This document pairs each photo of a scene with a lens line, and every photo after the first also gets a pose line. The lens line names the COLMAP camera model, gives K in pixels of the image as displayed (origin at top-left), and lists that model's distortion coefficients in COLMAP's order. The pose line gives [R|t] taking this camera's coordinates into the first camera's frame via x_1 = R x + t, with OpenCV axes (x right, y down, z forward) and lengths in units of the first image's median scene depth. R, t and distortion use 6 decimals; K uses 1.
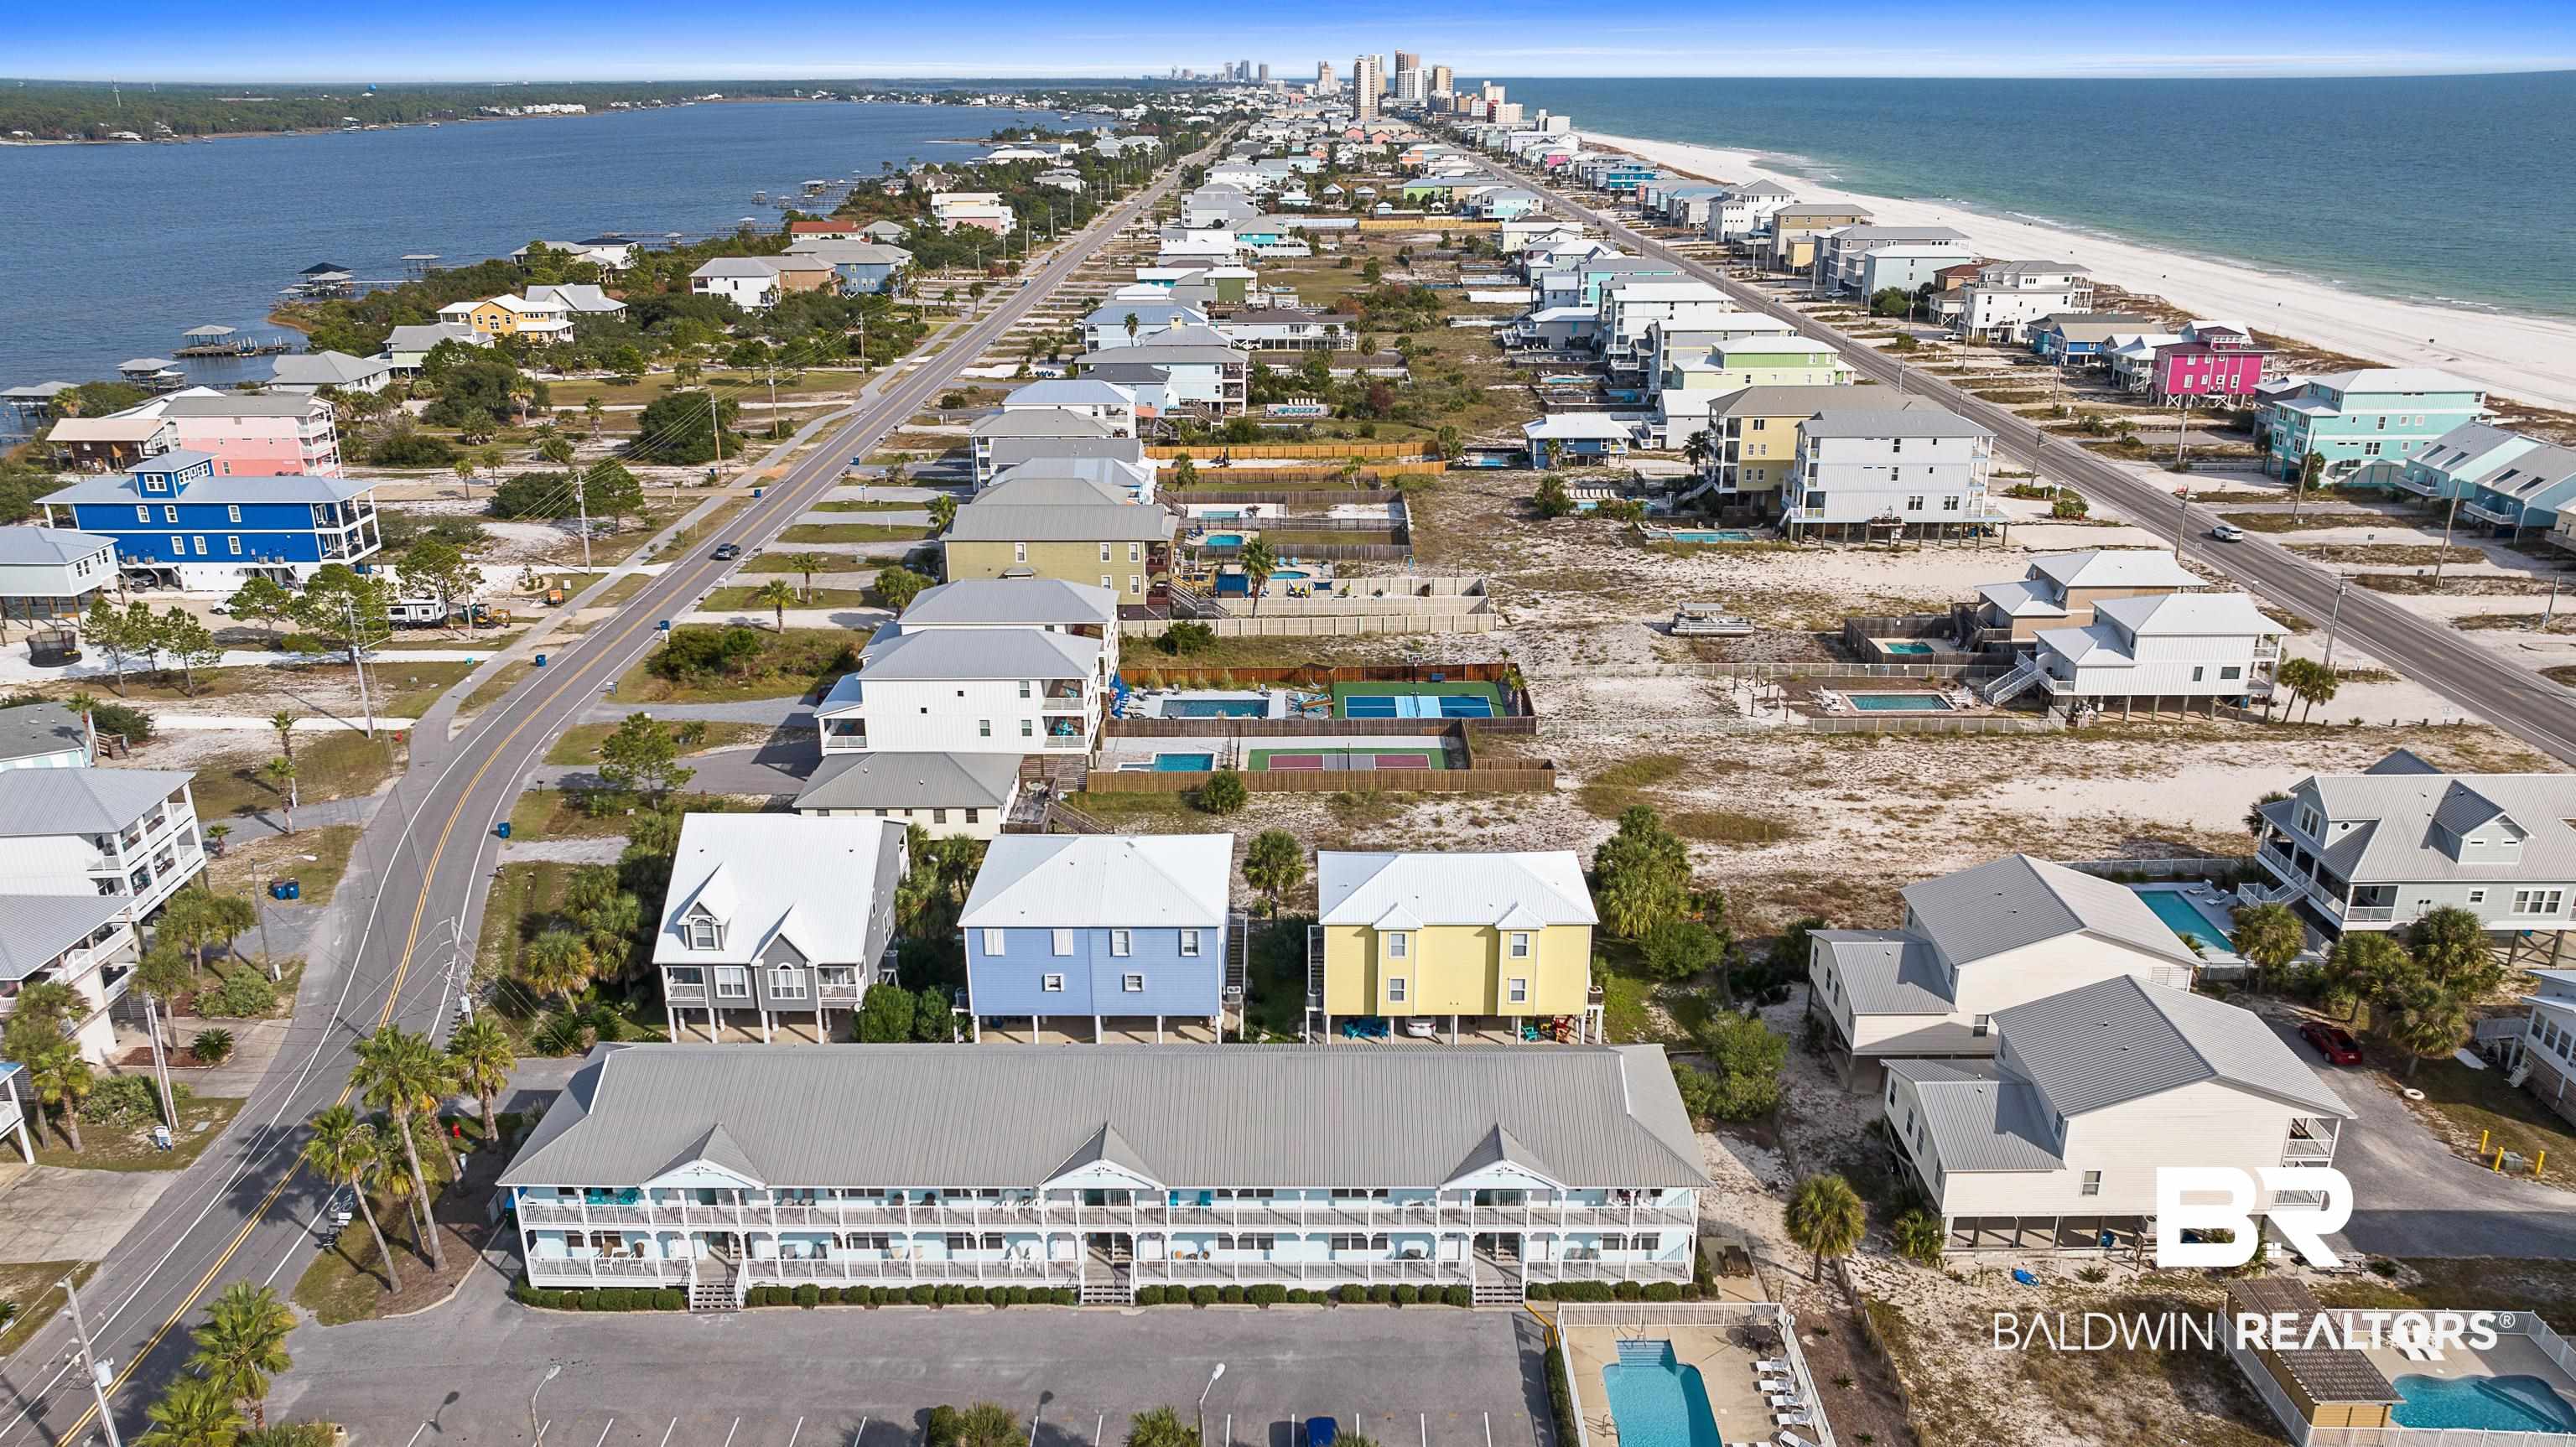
lens RADIAL K [[1778.4, 0, 1289.9], [0, 1778.4, 717.6], [0, 0, 1]] dist [-0.022000, -0.001801]
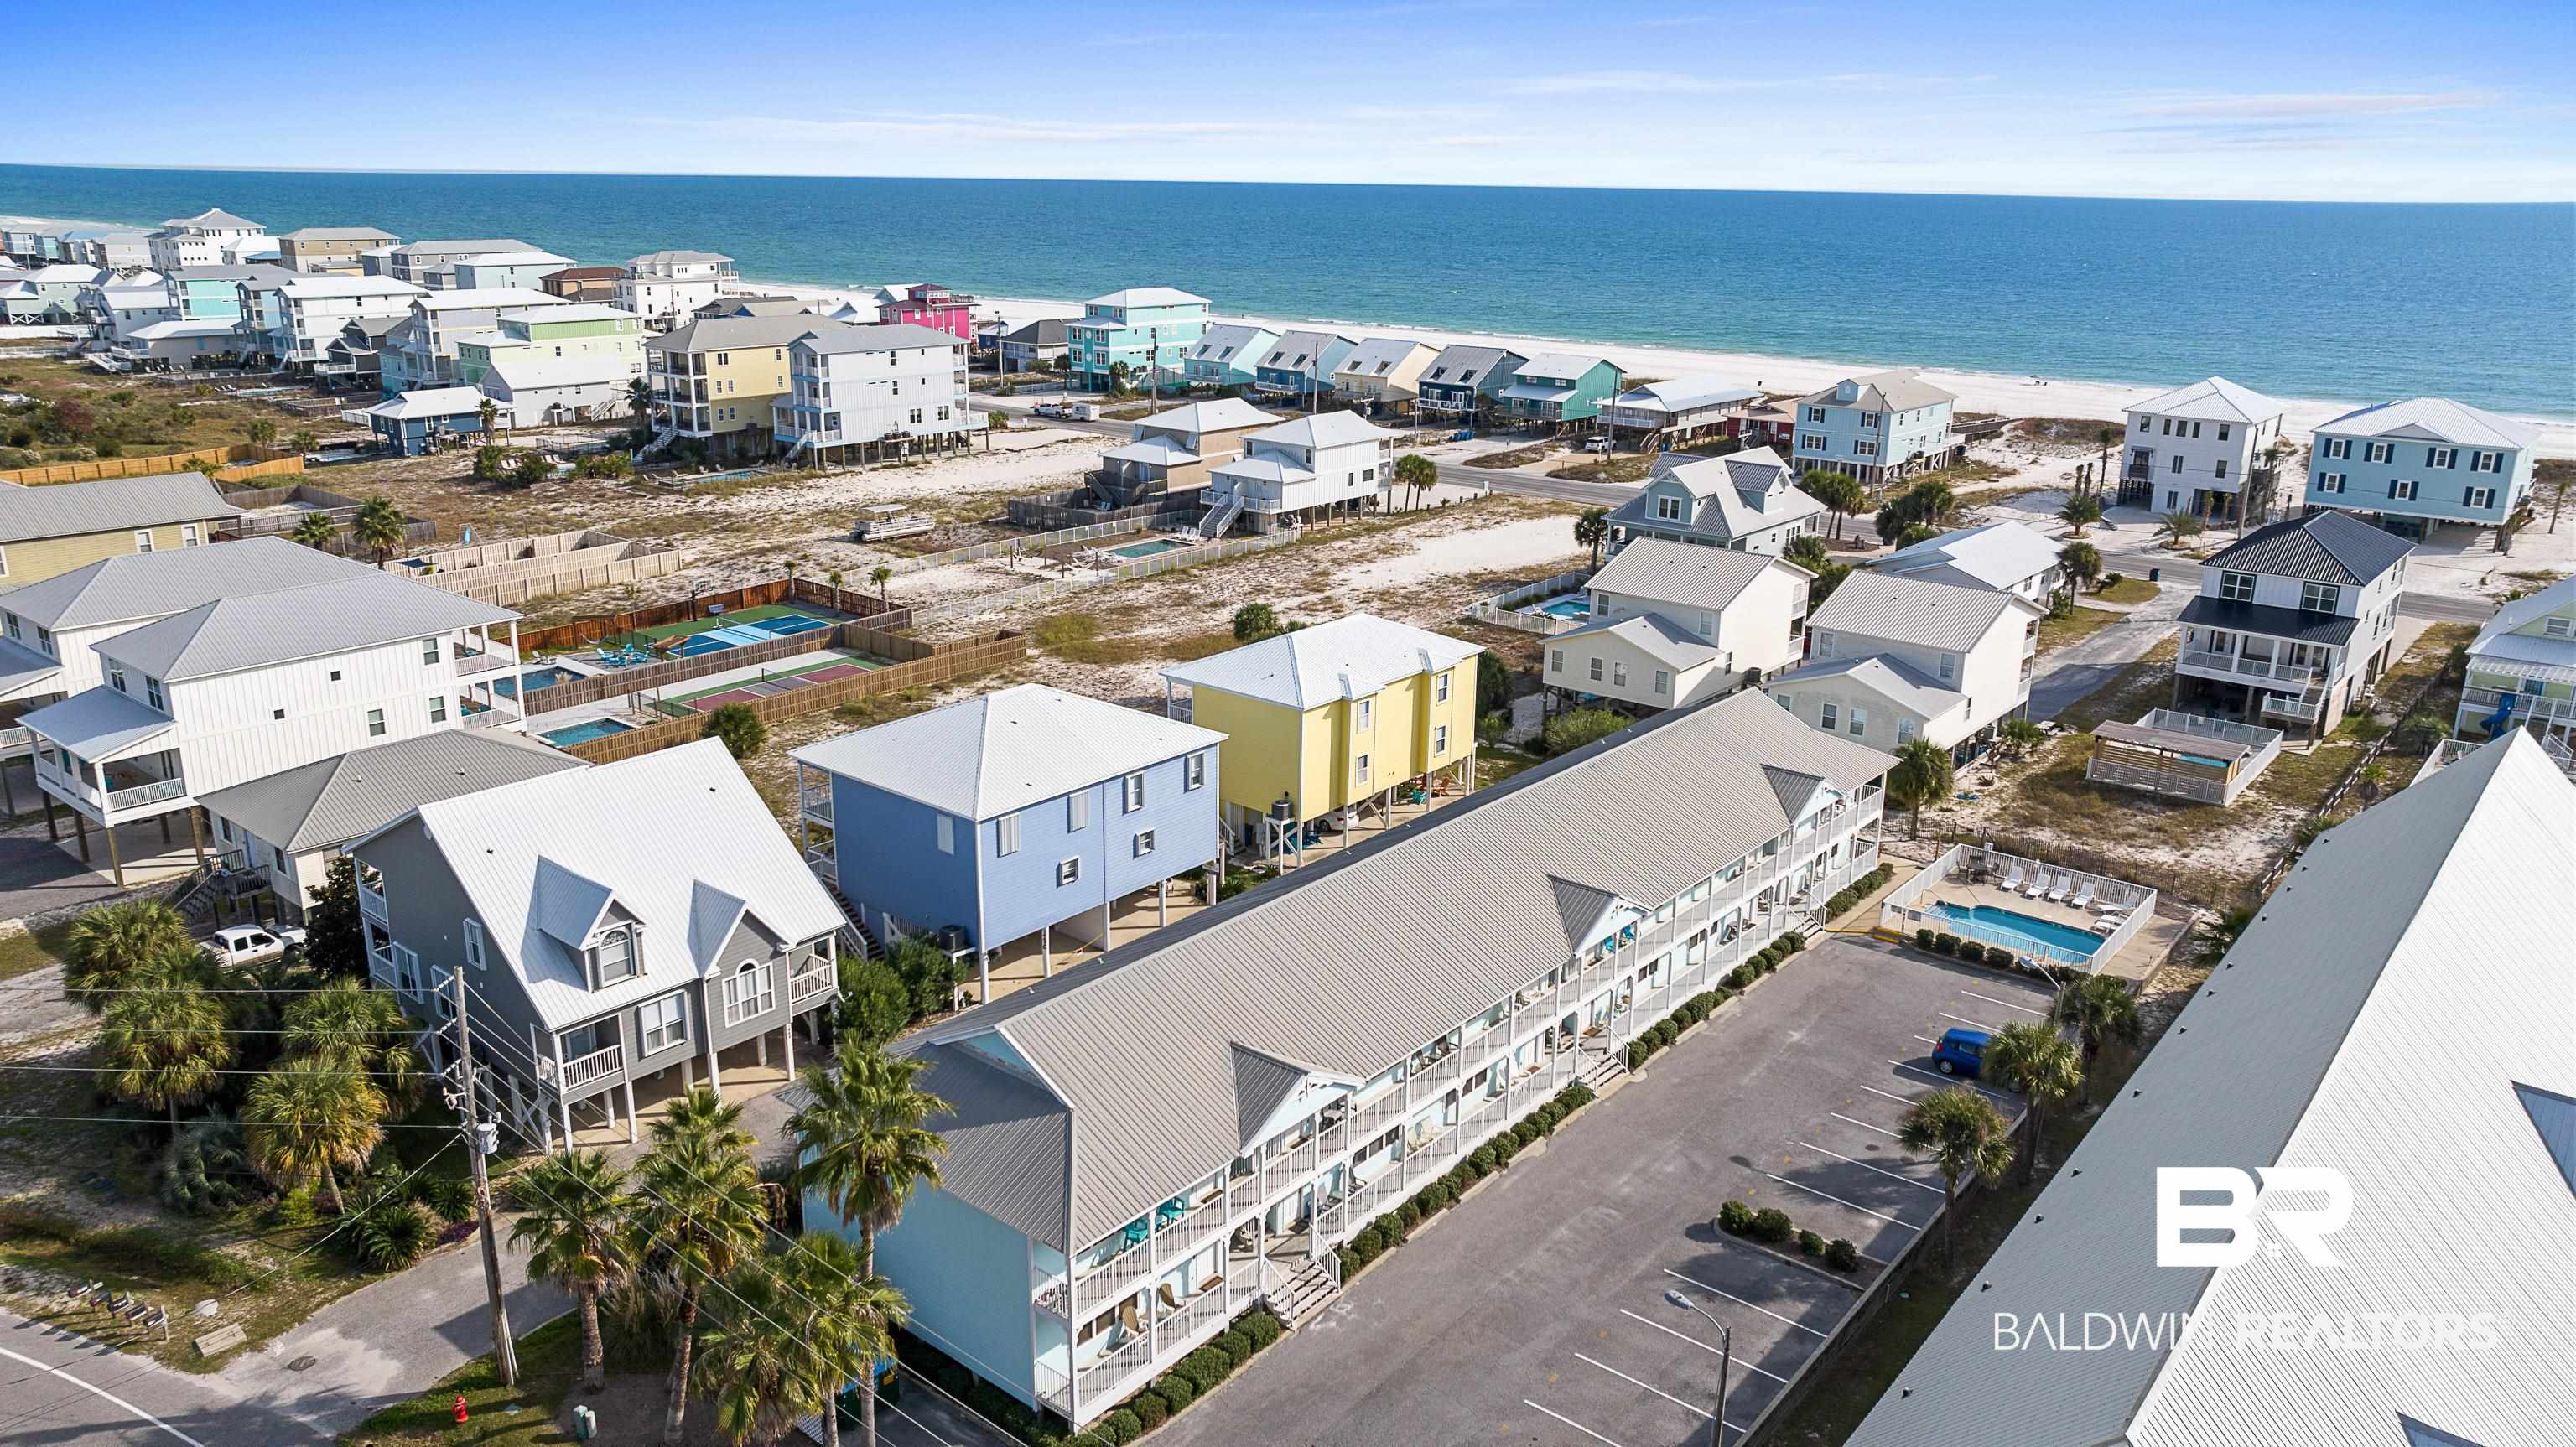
lens RADIAL K [[1778.4, 0, 1289.3], [0, 1778.4, 731.3], [0, 0, 1]] dist [-0.022000, -0.001801]
pose [[0.632901, -0.214765, 0.743850, -0.386635], [0.242696, 0.967367, 0.072802, 0.037829], [-0.735211, 0.134453, 0.664370, 0.268827]]
